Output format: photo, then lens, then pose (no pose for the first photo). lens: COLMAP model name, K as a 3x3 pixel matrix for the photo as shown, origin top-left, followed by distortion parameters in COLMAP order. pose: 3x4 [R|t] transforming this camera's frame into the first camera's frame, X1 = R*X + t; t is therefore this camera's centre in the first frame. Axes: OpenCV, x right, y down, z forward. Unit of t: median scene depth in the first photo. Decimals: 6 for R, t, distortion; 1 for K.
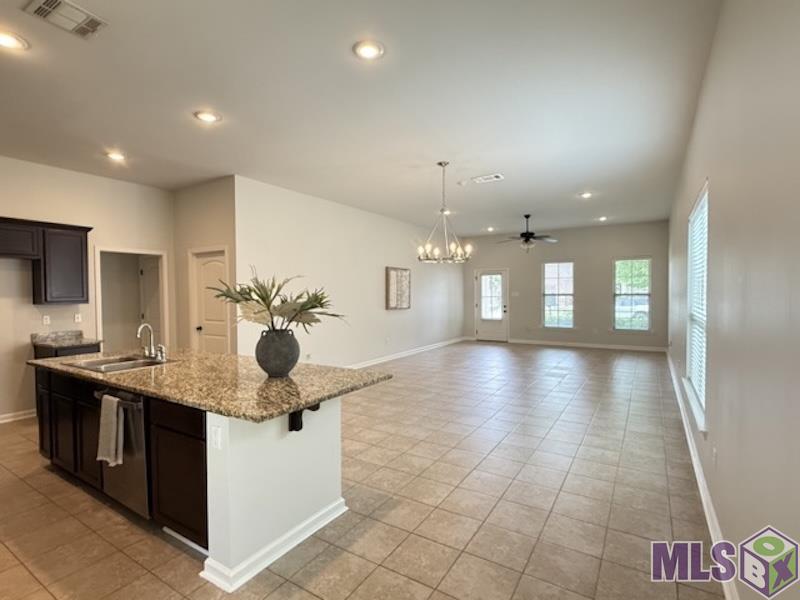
lens RADIAL K [[395.4, 0, 405.3], [0, 395.4, 298.9], [0, 0, 1]] dist [0.000388, 0.002716]
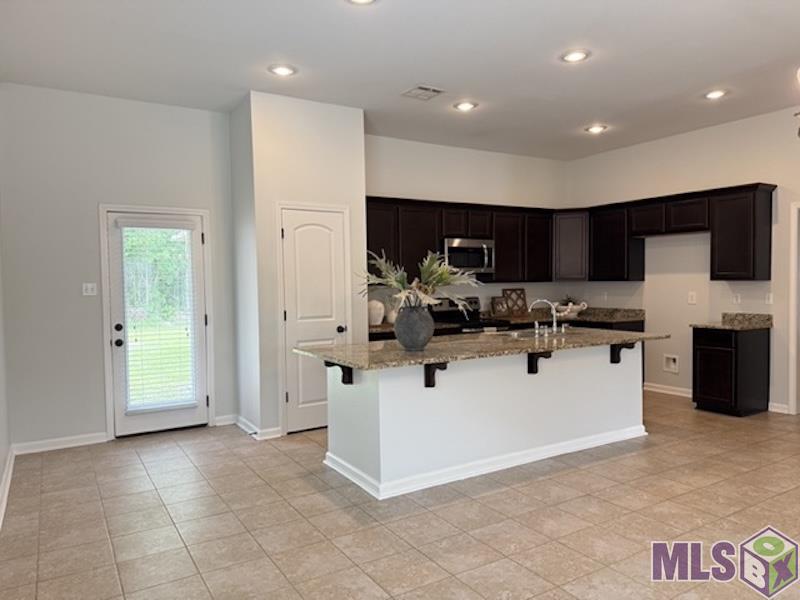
lens RADIAL K [[559.4, 0, 398.6], [0, 559.4, 306.9], [0, 0, 1]] dist [0.056073, -0.061722]
pose [[-0.449929, 0.054100, -0.891424, 1.027246], [0.004057, 0.998277, 0.058537, -0.009437], [0.893055, 0.022722, -0.449373, 1.662848]]
